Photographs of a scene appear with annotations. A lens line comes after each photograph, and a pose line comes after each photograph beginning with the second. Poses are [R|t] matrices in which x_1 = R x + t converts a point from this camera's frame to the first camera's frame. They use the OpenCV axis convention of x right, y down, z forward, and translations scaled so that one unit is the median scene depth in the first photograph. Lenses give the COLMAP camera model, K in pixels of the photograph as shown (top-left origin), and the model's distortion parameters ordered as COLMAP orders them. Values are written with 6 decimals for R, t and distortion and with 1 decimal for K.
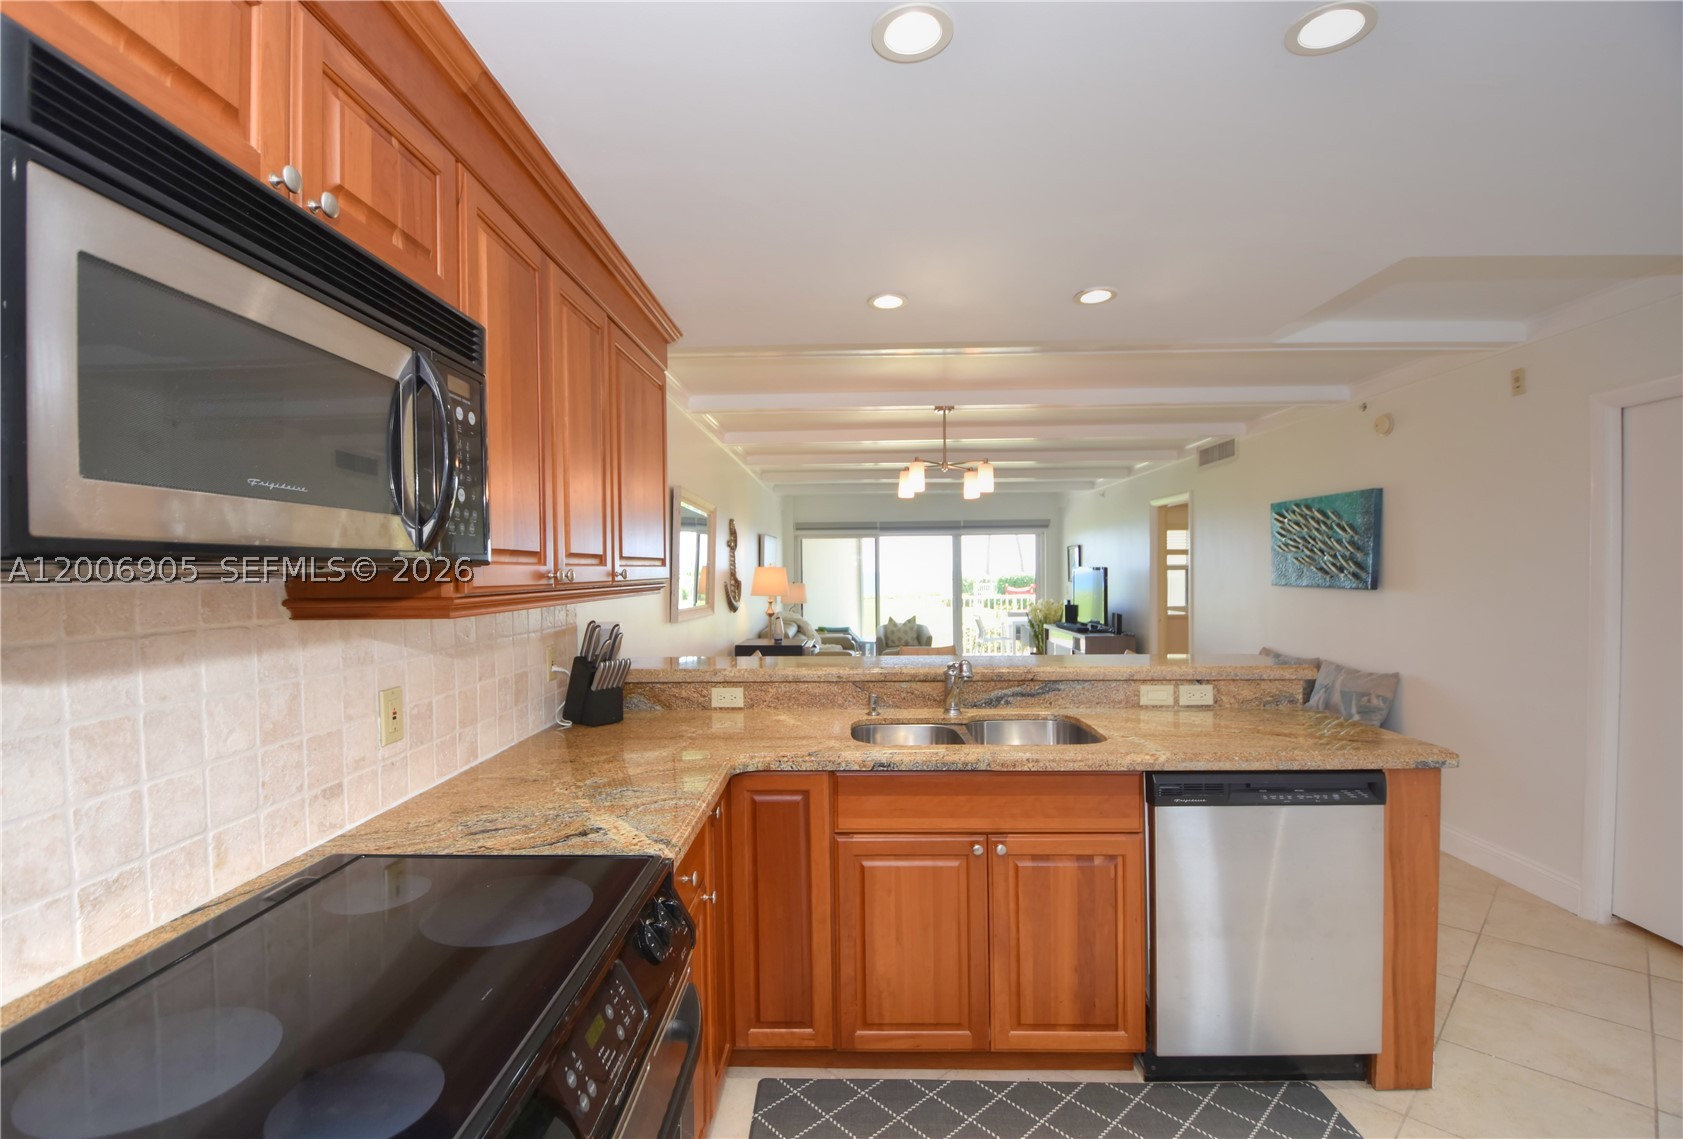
lens RADIAL K [[756.8, 0, 833.6], [0, 756.8, 575.2], [0, 0, 1]] dist [-0.015391, -0.004364]
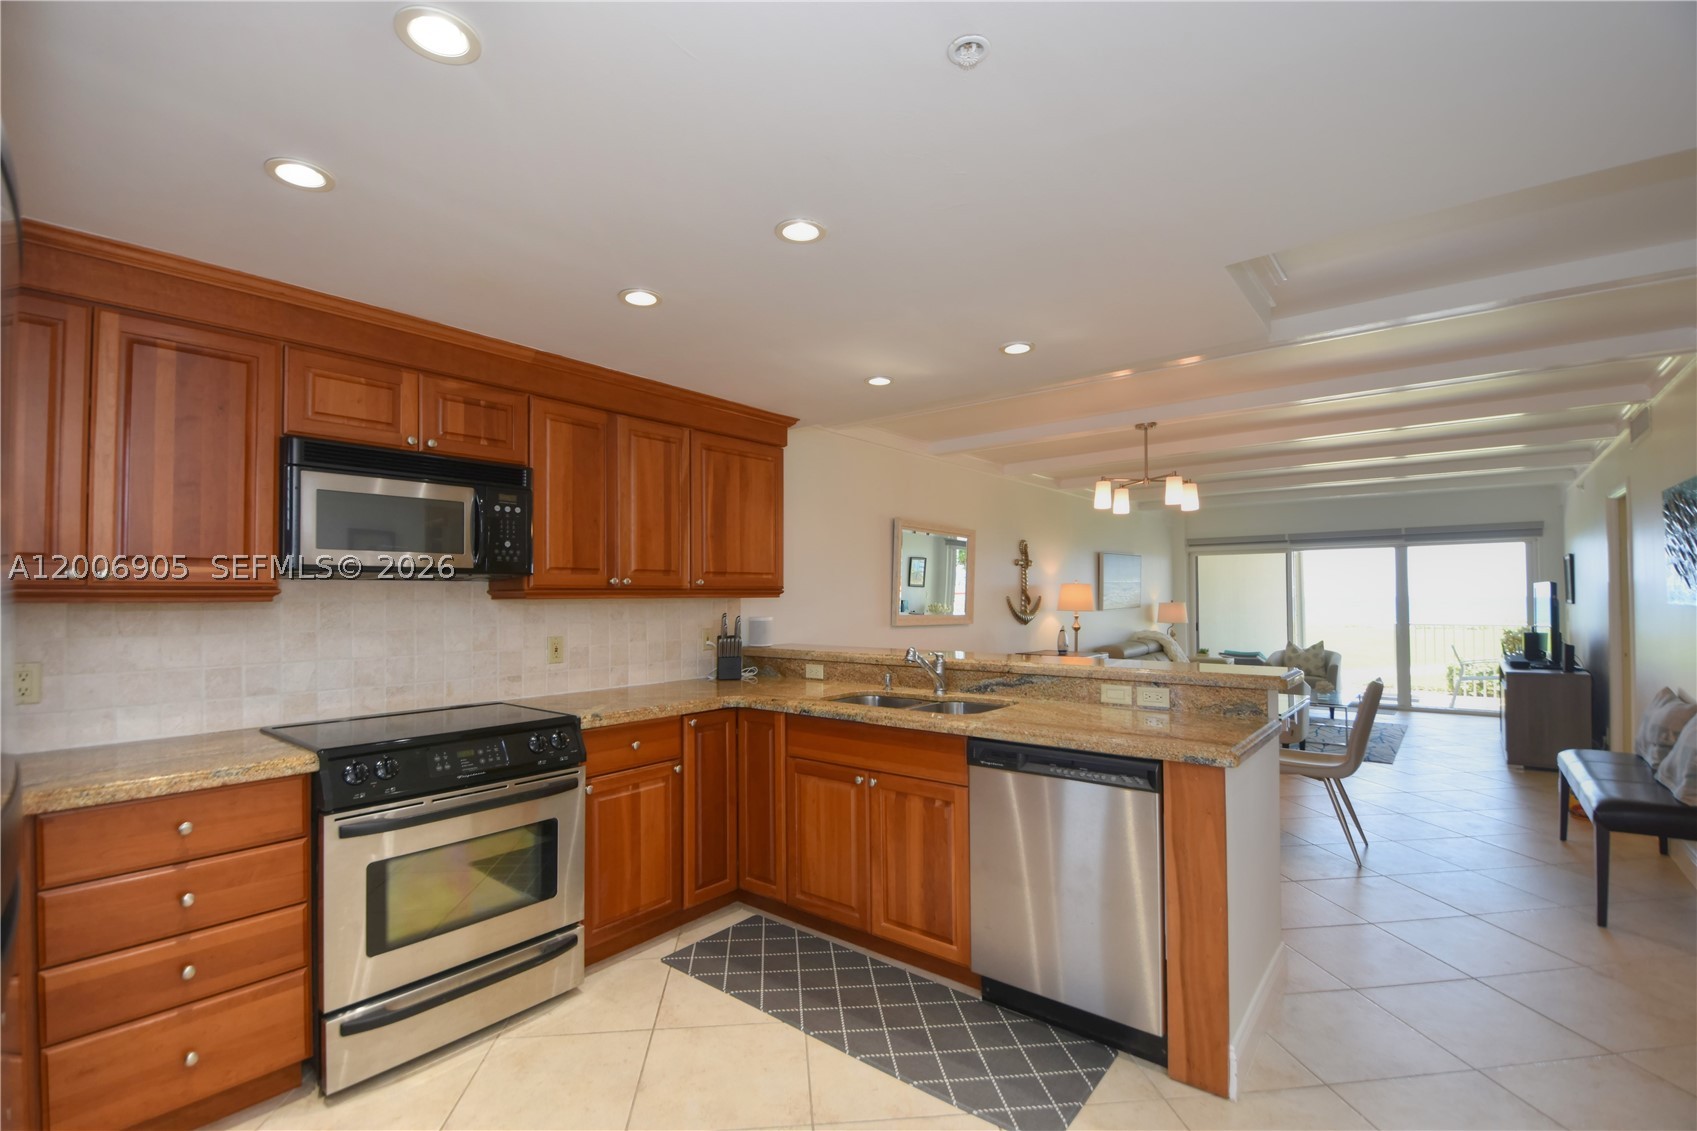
lens RADIAL K [[761.9, 0, 854.5], [0, 761.9, 574.1], [0, 0, 1]] dist [-0.004735, -0.000825]
pose [[0.793350, -0.015143, -0.608577, 1.029985], [-0.005181, 0.999486, -0.031625, 0.031726], [0.608744, 0.028243, 0.792864, -0.120598]]
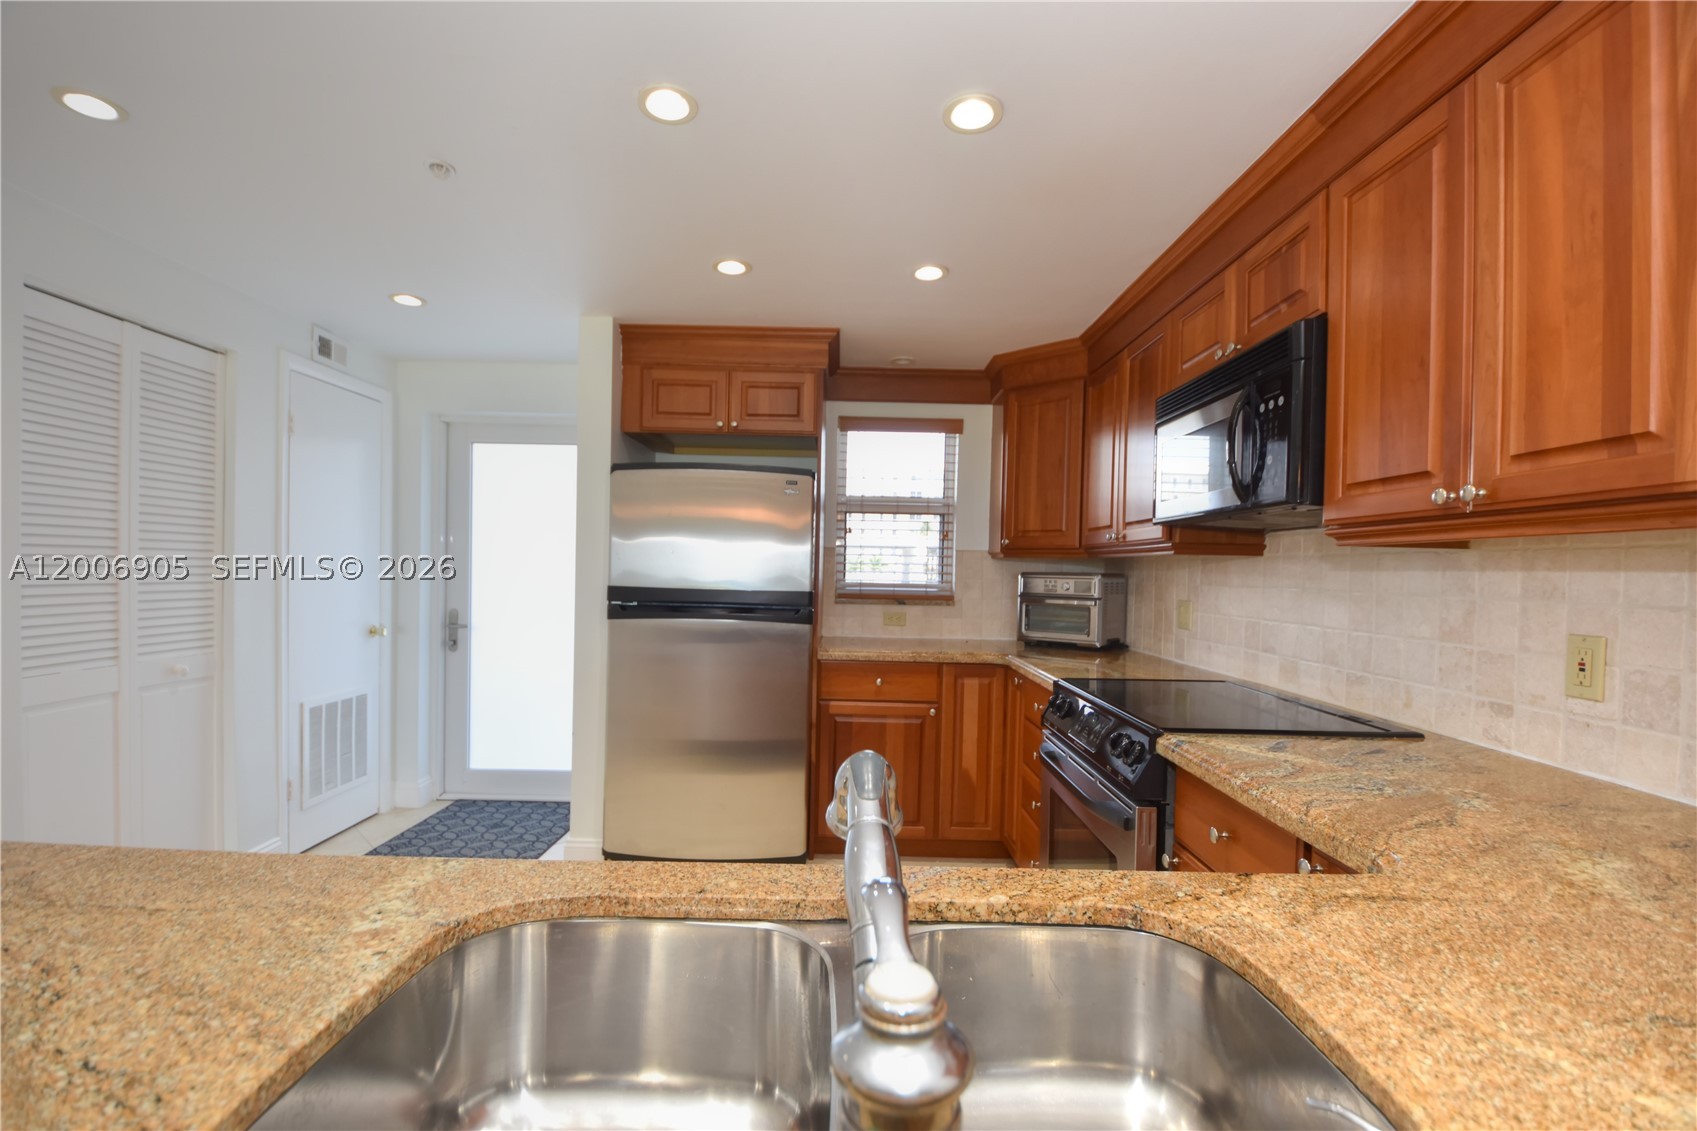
lens RADIAL K [[761.9, 0, 855.0], [0, 761.9, 573.5], [0, 0, 1]] dist [-0.004735, -0.000825]
pose [[-0.999187, -0.011108, -0.038746, 0.214659], [-0.011704, 0.999816, 0.015180, 0.059602], [0.038570, 0.015621, -0.999134, 1.419714]]
